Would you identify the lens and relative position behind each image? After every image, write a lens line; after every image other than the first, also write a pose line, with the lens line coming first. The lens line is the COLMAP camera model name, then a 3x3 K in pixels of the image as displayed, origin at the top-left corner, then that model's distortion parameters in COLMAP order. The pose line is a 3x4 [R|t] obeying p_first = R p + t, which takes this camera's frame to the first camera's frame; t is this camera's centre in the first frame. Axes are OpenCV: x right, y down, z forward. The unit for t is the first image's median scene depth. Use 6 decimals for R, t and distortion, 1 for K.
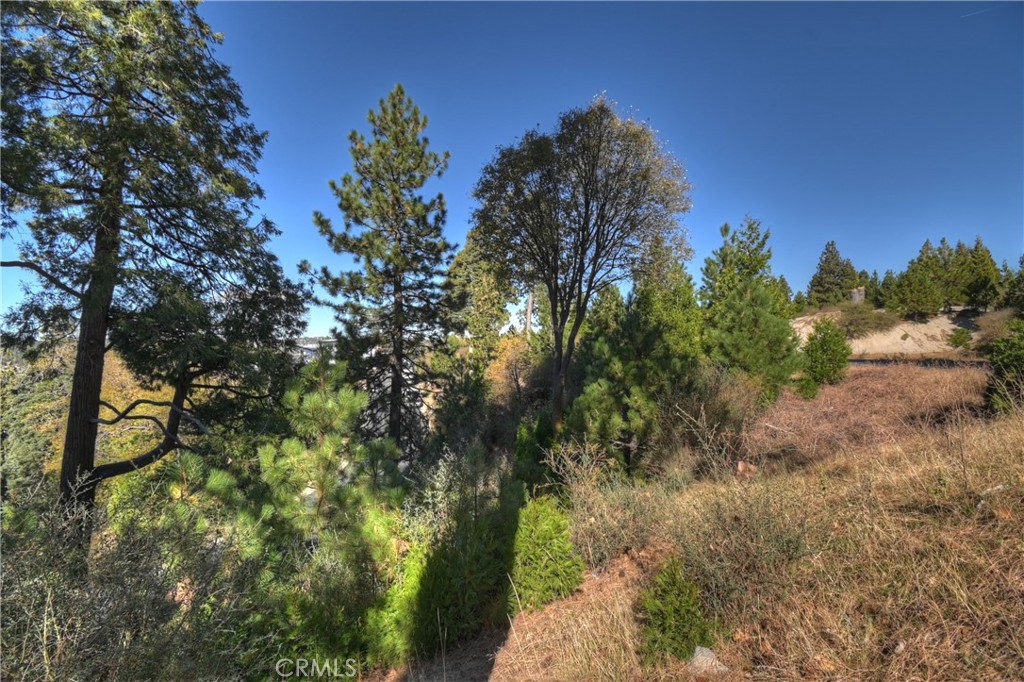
lens RADIAL K [[420.9, 0, 511.0], [0, 420.9, 337.1], [0, 0, 1]] dist [0.002483, -0.012386]
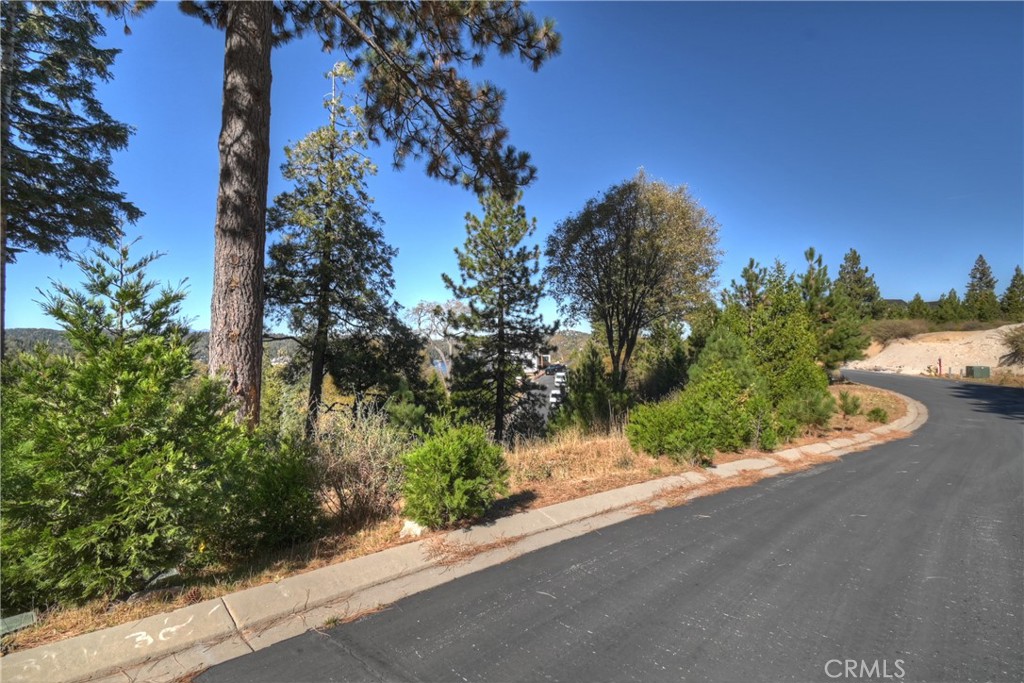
lens RADIAL K [[420.9, 0, 511.0], [0, 420.9, 337.6], [0, 0, 1]] dist [0.002483, -0.012386]
pose [[0.925246, -0.003041, -0.379355, 0.292860], [0.001371, 0.999988, -0.004674, -0.066235], [0.379365, 0.003805, 0.925239, -0.246618]]
